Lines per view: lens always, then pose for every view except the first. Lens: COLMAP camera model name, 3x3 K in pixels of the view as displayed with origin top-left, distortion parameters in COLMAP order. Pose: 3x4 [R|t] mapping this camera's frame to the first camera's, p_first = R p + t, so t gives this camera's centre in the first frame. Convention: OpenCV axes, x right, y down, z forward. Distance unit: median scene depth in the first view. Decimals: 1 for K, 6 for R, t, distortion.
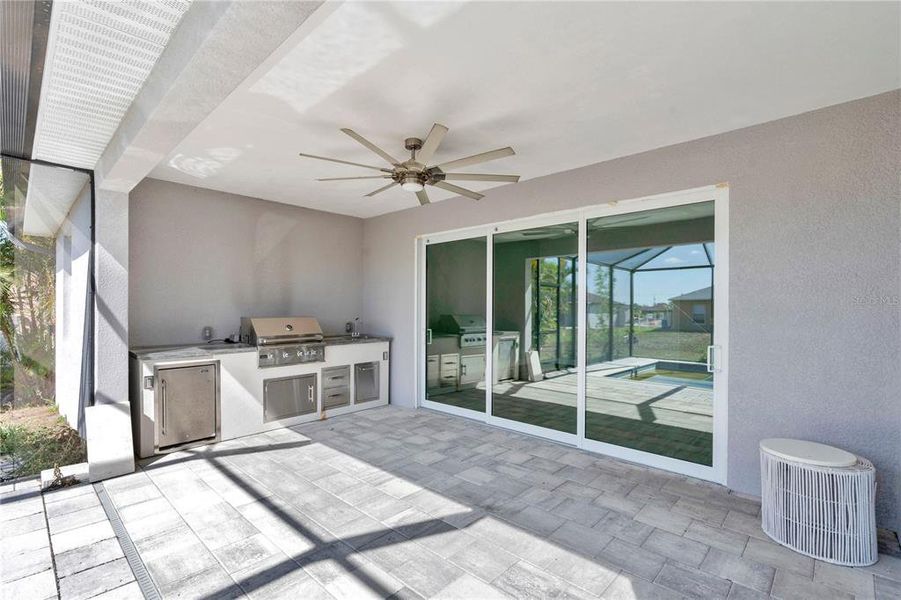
lens RADIAL K [[427.4, 0, 453.4], [0, 427.4, 305.7], [0, 0, 1]] dist [-0.006918, 0.003931]
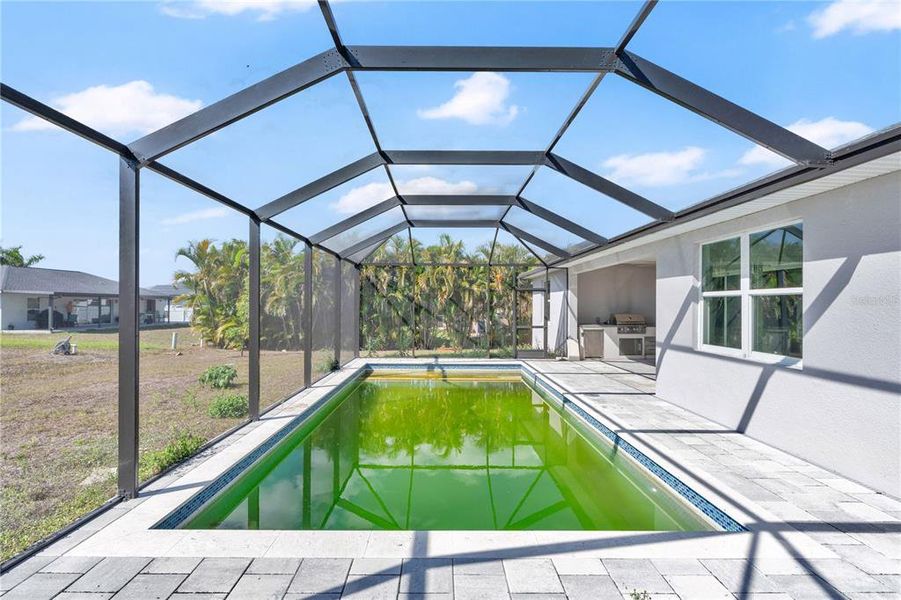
lens RADIAL K [[427.4, 0, 451.2], [0, 427.4, 302.1], [0, 0, 1]] dist [-0.006918, 0.003931]
pose [[0.696457, 0.001687, -0.717597, 0.685523], [0.003870, 0.999974, 0.006106, -0.061413], [0.717588, -0.007030, 0.696432, -1.496352]]
